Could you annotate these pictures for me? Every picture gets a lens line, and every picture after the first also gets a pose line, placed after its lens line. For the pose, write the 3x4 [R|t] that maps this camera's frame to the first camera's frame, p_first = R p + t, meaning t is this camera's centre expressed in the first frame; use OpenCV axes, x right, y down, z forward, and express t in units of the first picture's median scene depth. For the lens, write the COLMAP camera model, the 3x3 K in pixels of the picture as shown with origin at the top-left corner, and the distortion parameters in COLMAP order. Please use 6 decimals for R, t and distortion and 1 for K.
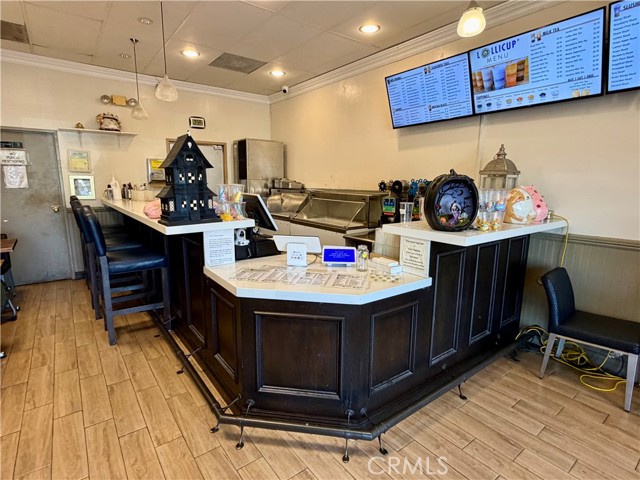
lens RADIAL K [[336.7, 0, 320.1], [0, 336.7, 241.8], [0, 0, 1]] dist [0.000452, 0.000044]
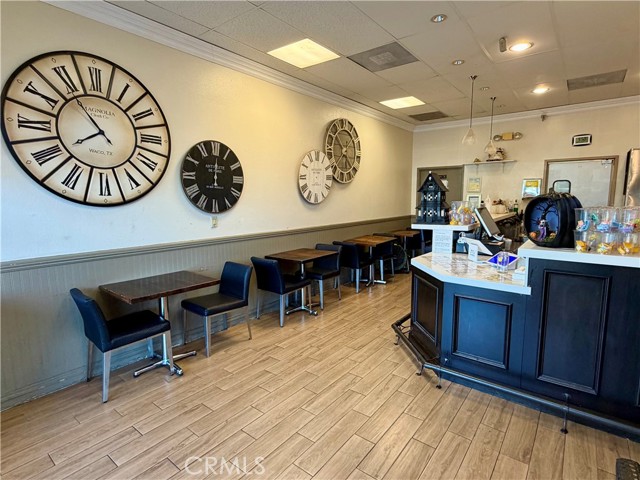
lens RADIAL K [[336.7, 0, 320.7], [0, 336.7, 240.6], [0, 0, 1]] dist [0.000452, 0.000044]
pose [[0.252098, 0.116144, -0.960707, 0.618603], [-0.161777, 0.983858, 0.076491, -0.008044], [0.954083, 0.136137, 0.266818, 0.024768]]
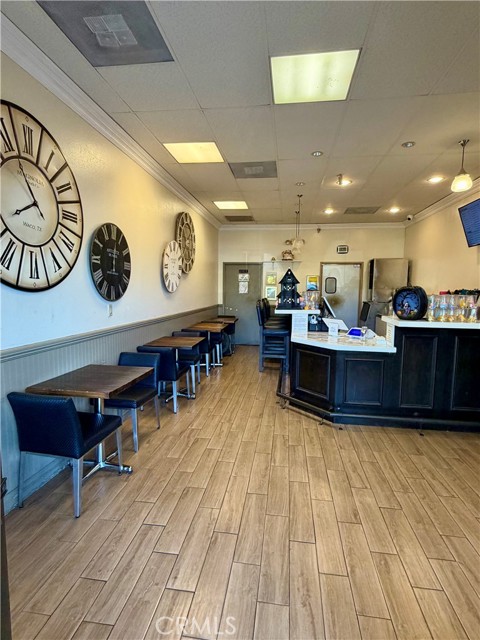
lens RADIAL K [[336.7, 0, 241.7], [0, 336.7, 323.6], [0, 0, 1]] dist [0.000452, 0.000044]
pose [[0.704625, 0.074274, -0.705682, 0.498945], [-0.131319, 0.990977, -0.026821, 0.069601], [0.697323, 0.111568, 0.708021, -0.371177]]
